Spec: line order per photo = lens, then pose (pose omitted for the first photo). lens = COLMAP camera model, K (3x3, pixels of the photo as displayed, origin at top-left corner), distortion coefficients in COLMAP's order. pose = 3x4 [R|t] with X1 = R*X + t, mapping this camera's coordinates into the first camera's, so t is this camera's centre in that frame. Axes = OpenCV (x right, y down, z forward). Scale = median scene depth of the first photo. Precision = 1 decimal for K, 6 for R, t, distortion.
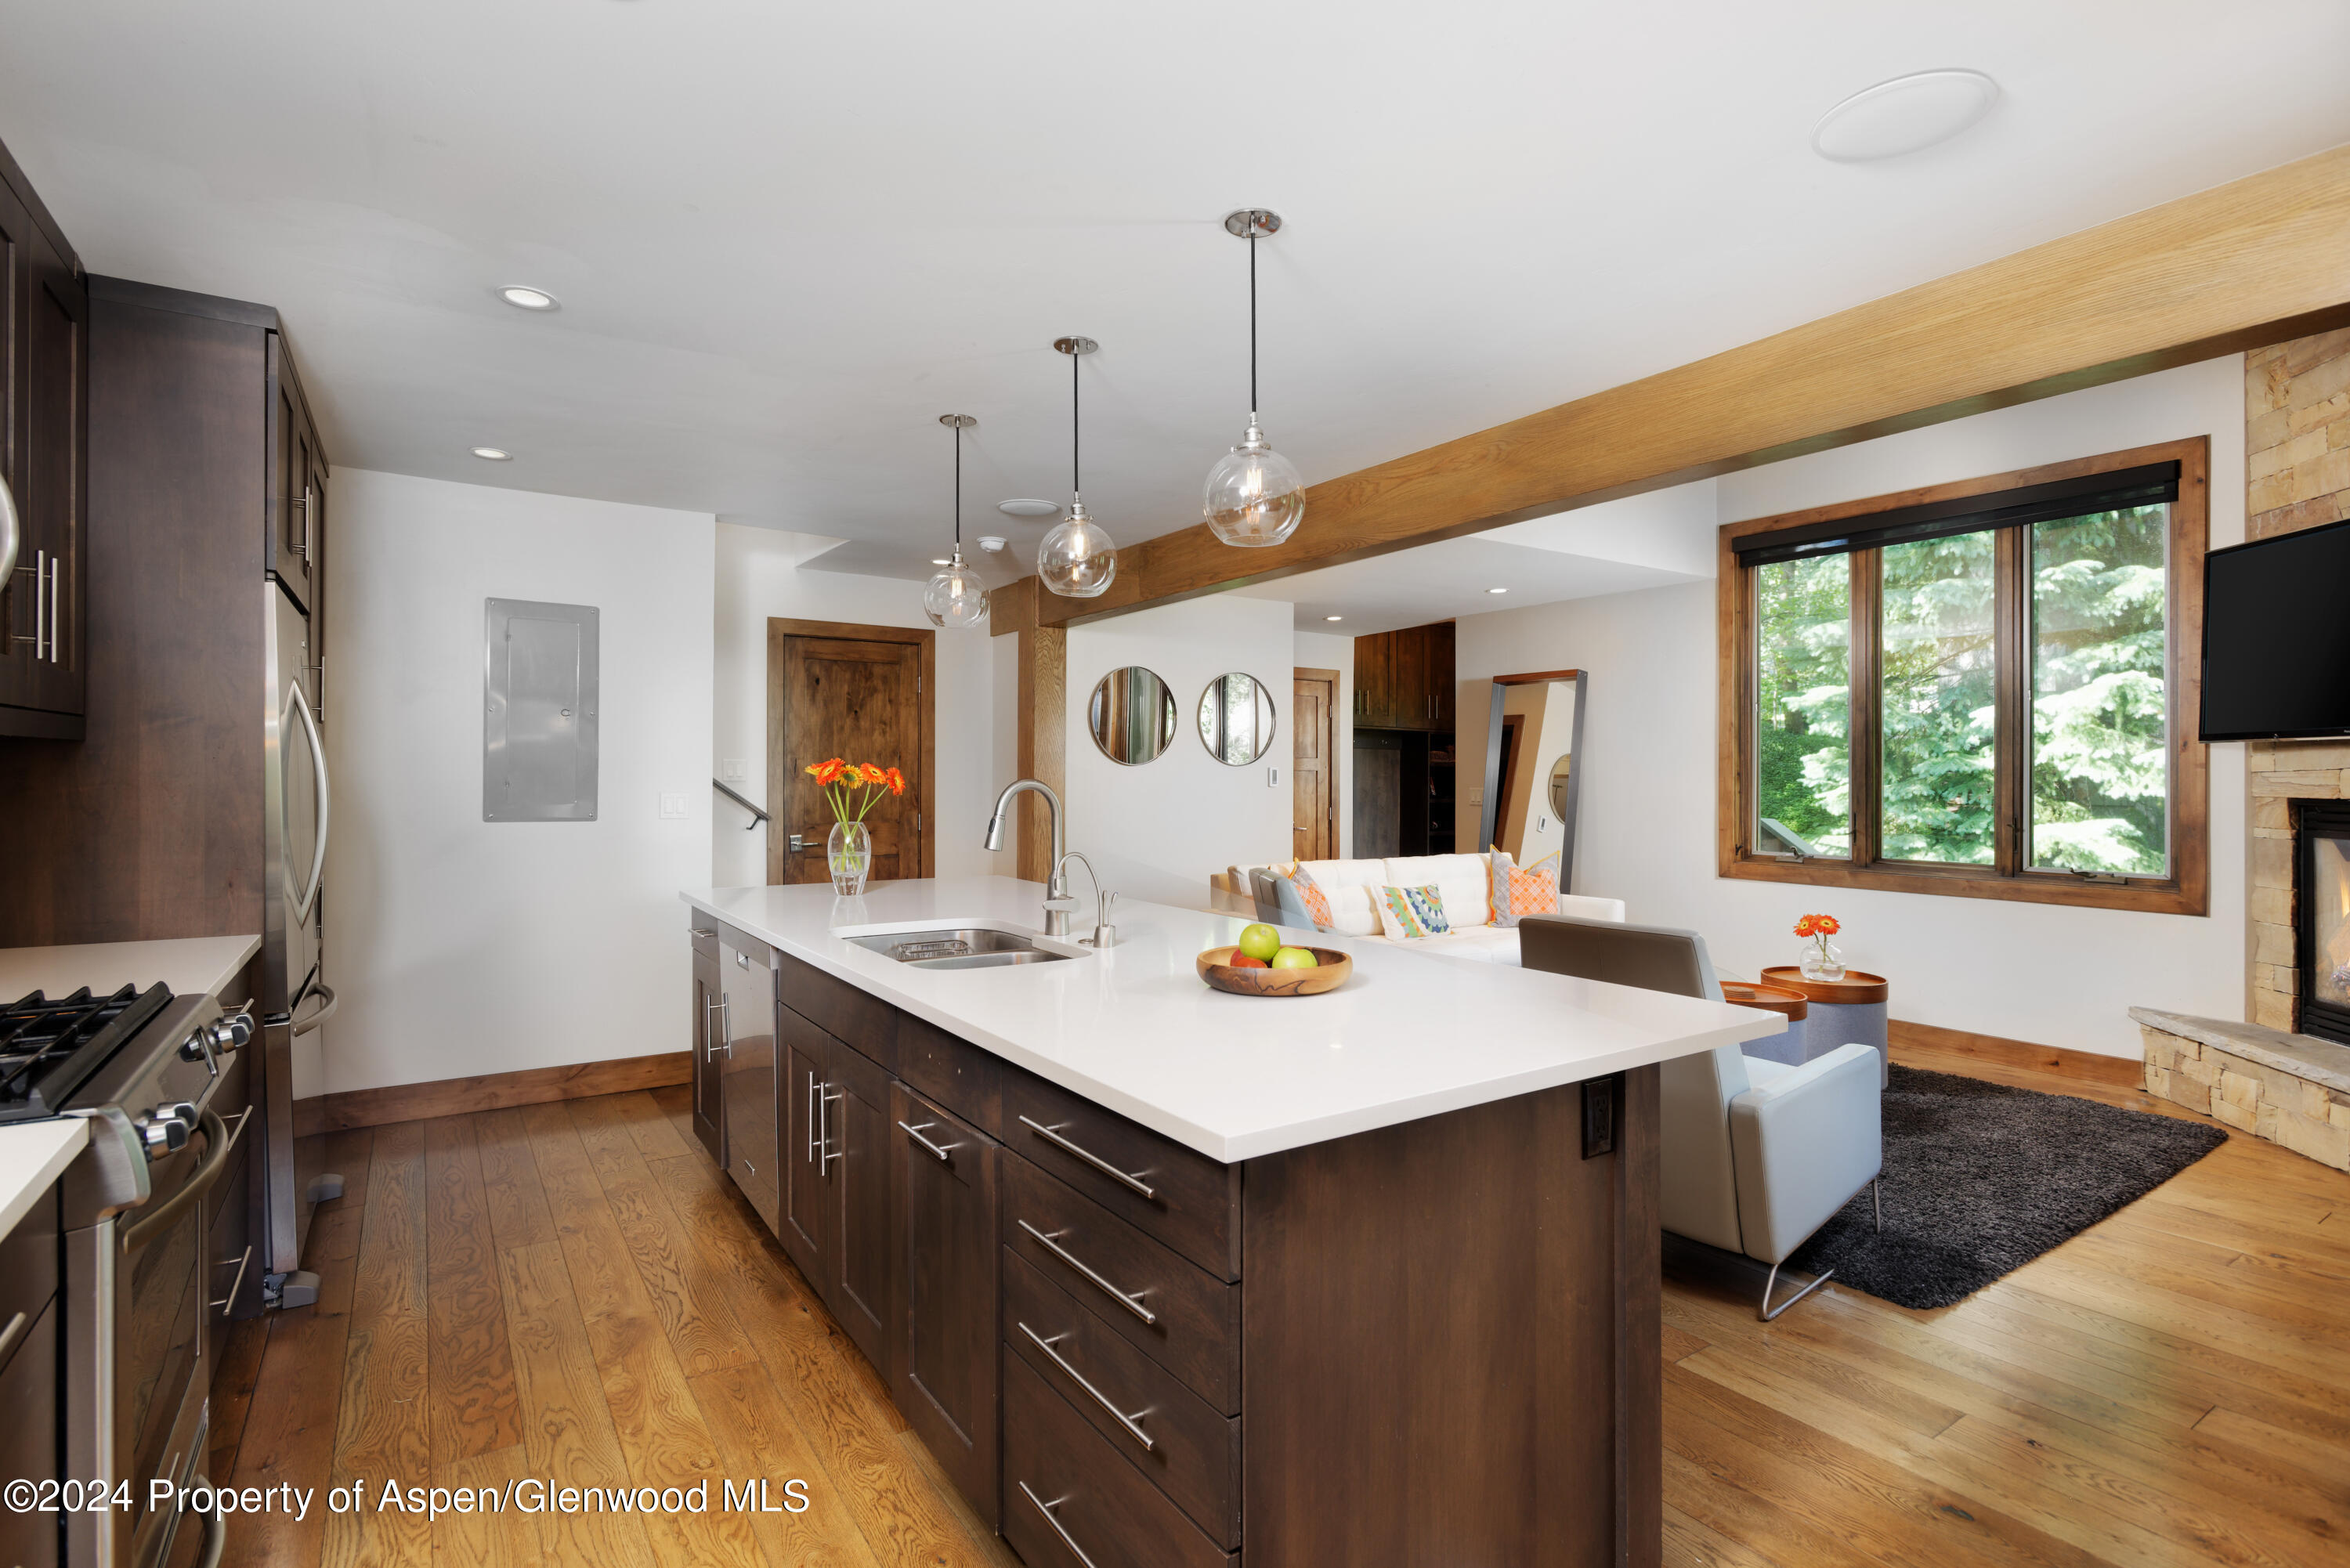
lens RADIAL K [[1157.3, 0, 1163.7], [0, 1157.3, 790.3], [0, 0, 1]] dist [-0.003426, 0.001111]
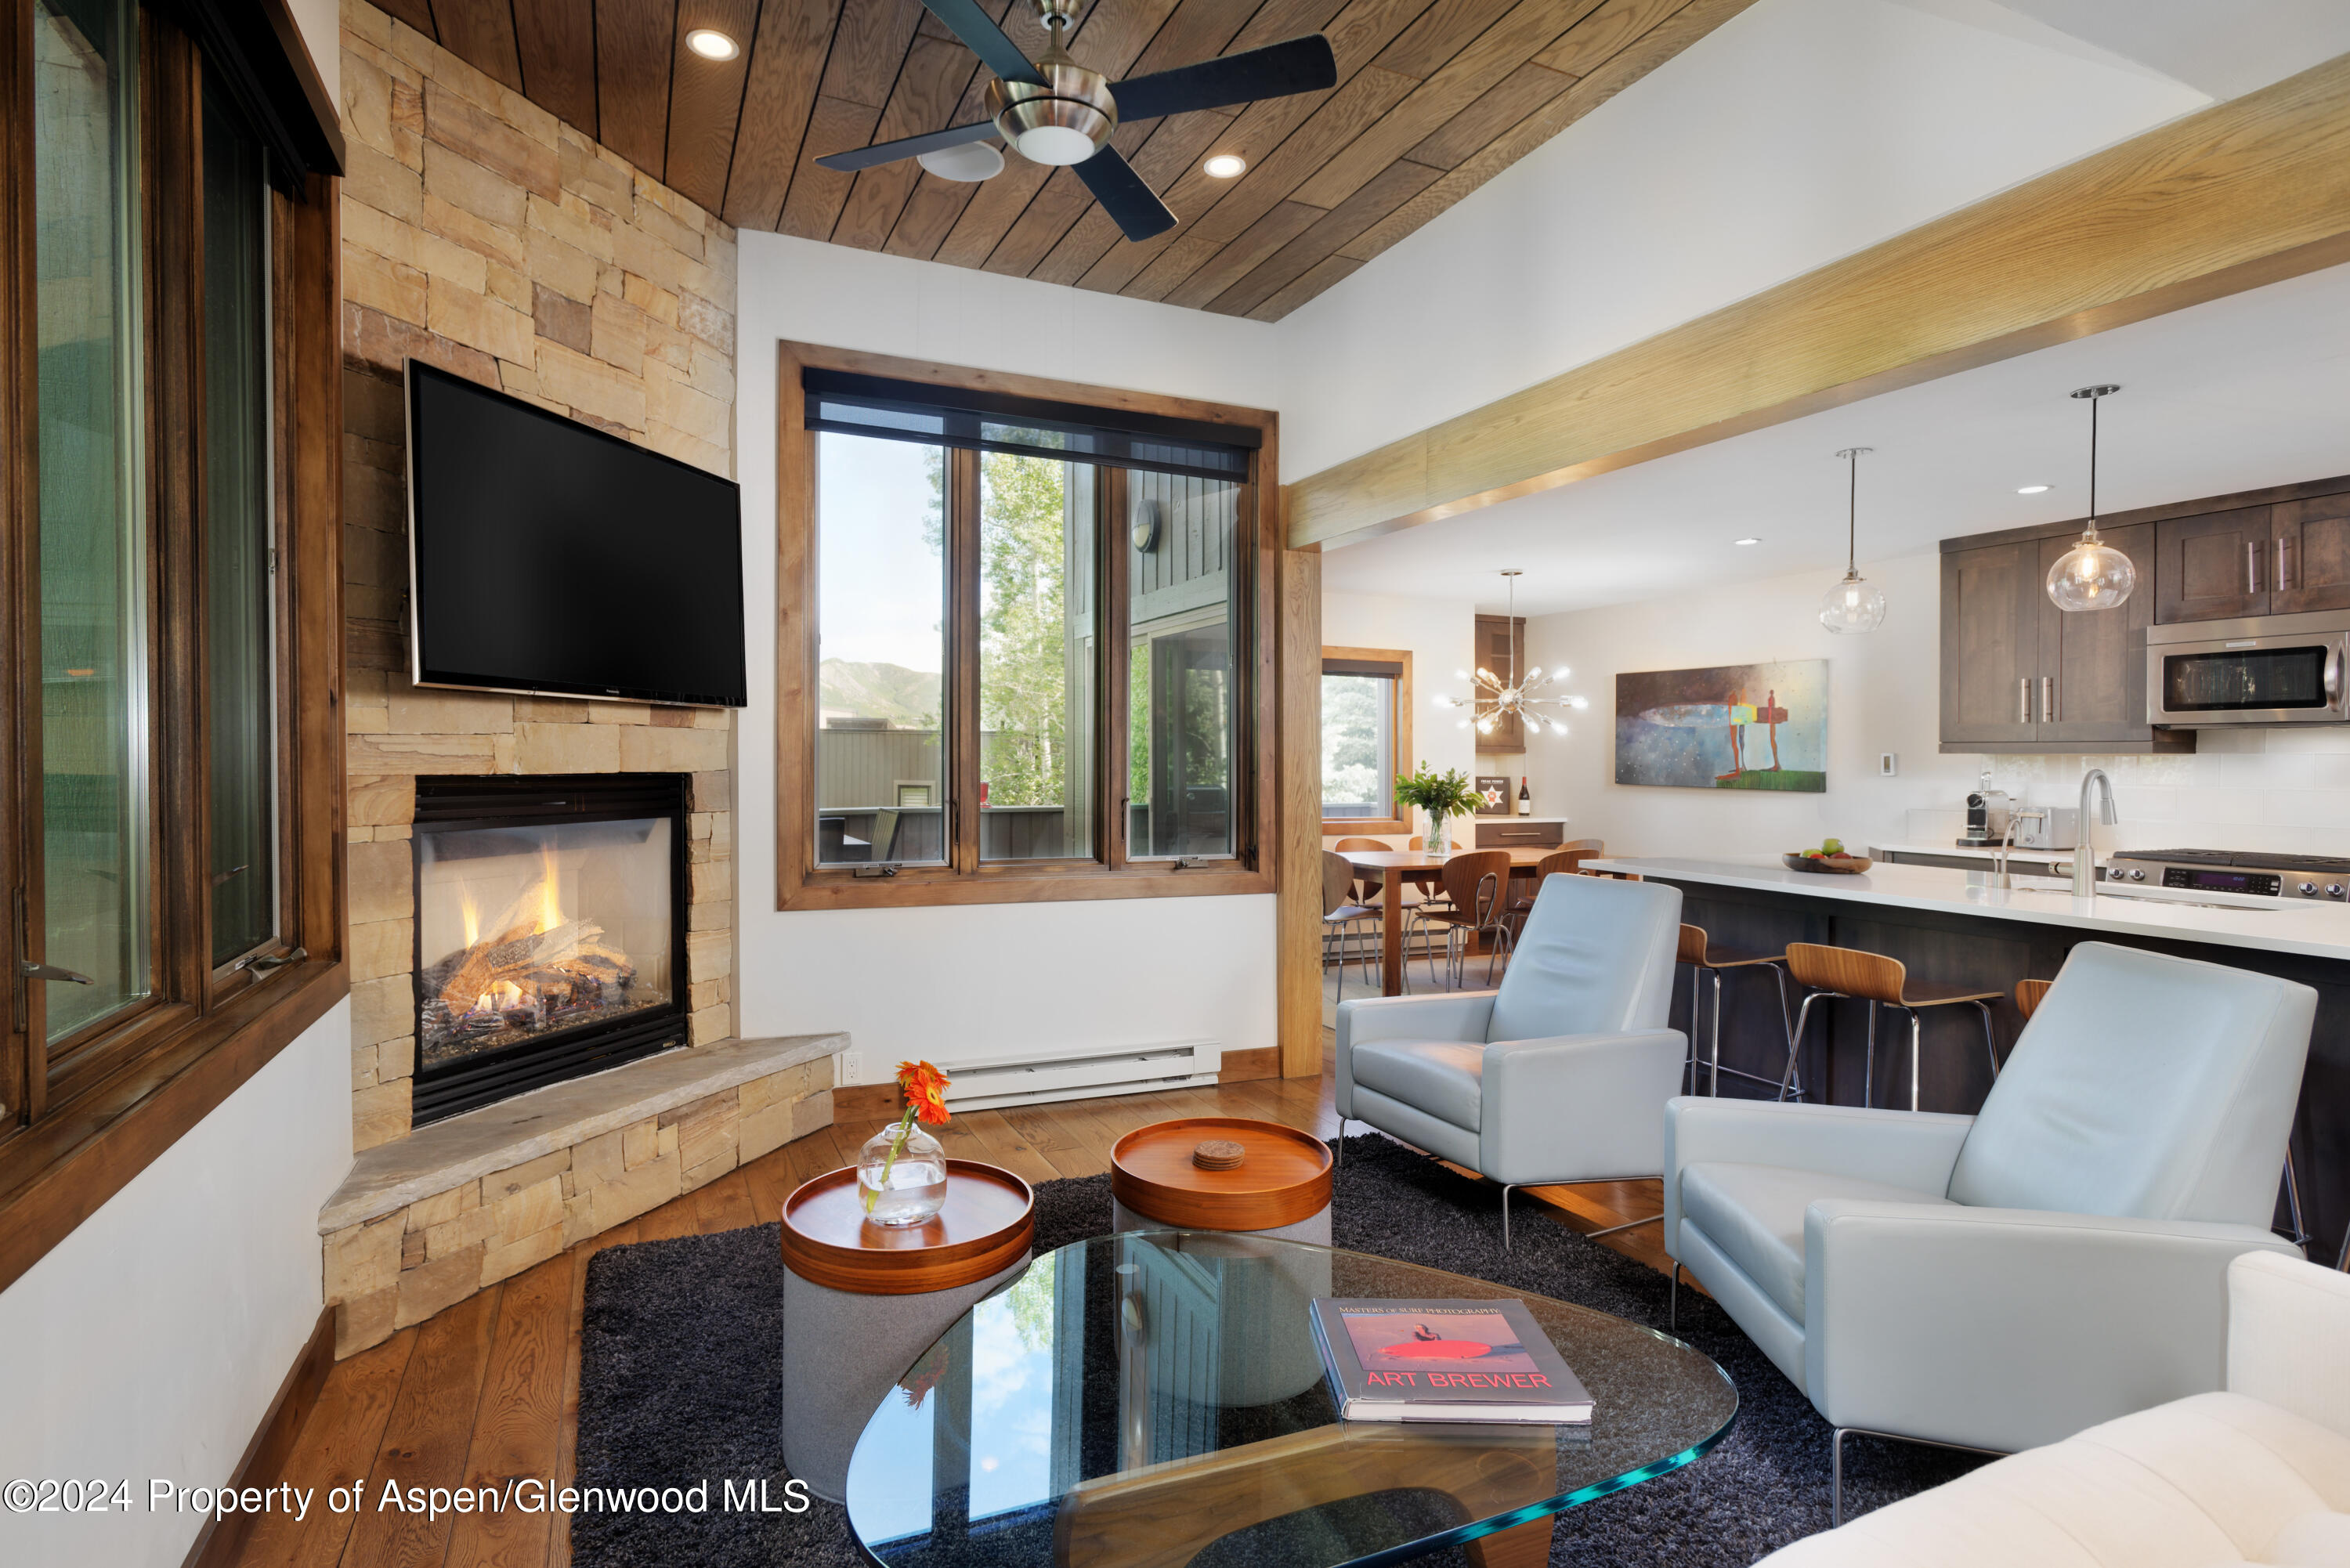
lens RADIAL K [[1173.5, 0, 1168.5], [0, 1173.5, 740.7], [0, 0, 1]] dist [-0.029150, 0.023979]
pose [[-0.987712, -0.012010, 0.155820, 0.415750], [-0.012101, 0.999927, 0.000367, -0.016825], [-0.155813, -0.001523, -0.987785, 1.453545]]
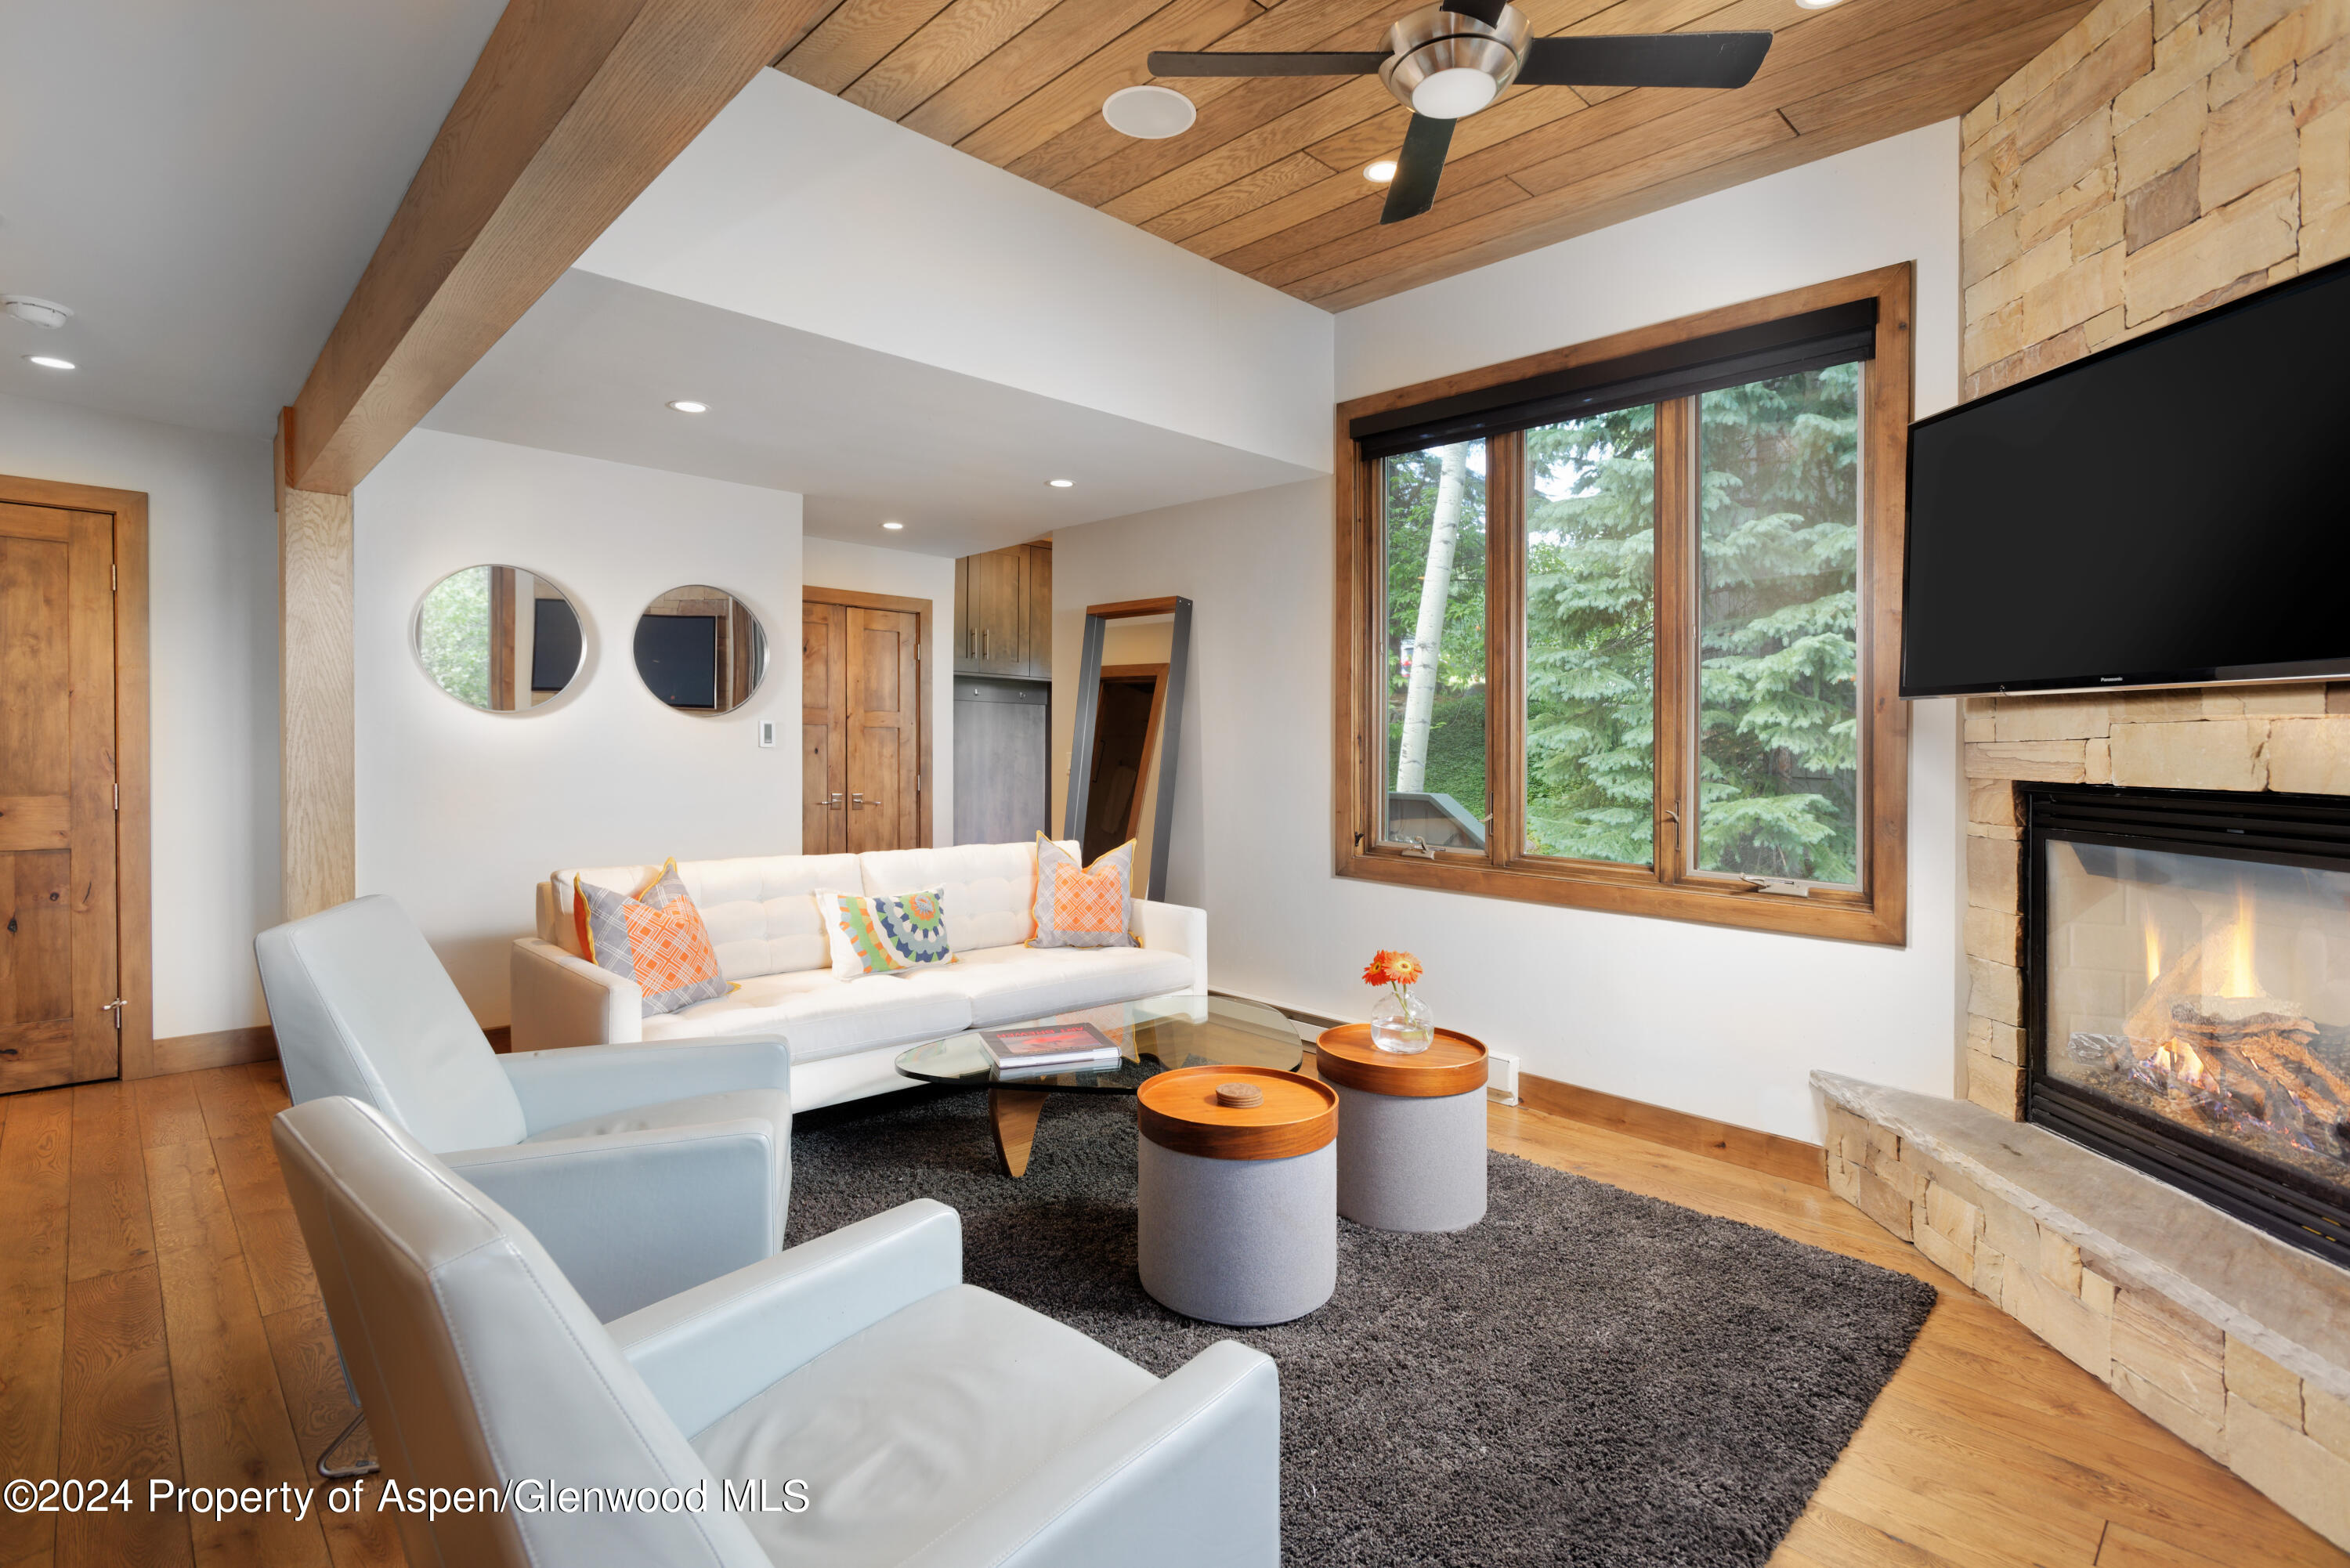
lens RADIAL K [[1173.5, 0, 1168.5], [0, 1173.5, 740.7], [0, 0, 1]] dist [-0.029150, 0.023979]
pose [[0.984694, 0.013202, 0.173794, 0.330856], [-0.011503, 0.999876, -0.010777, -0.003332], [-0.173914, 0.008612, 0.984723, 0.374695]]
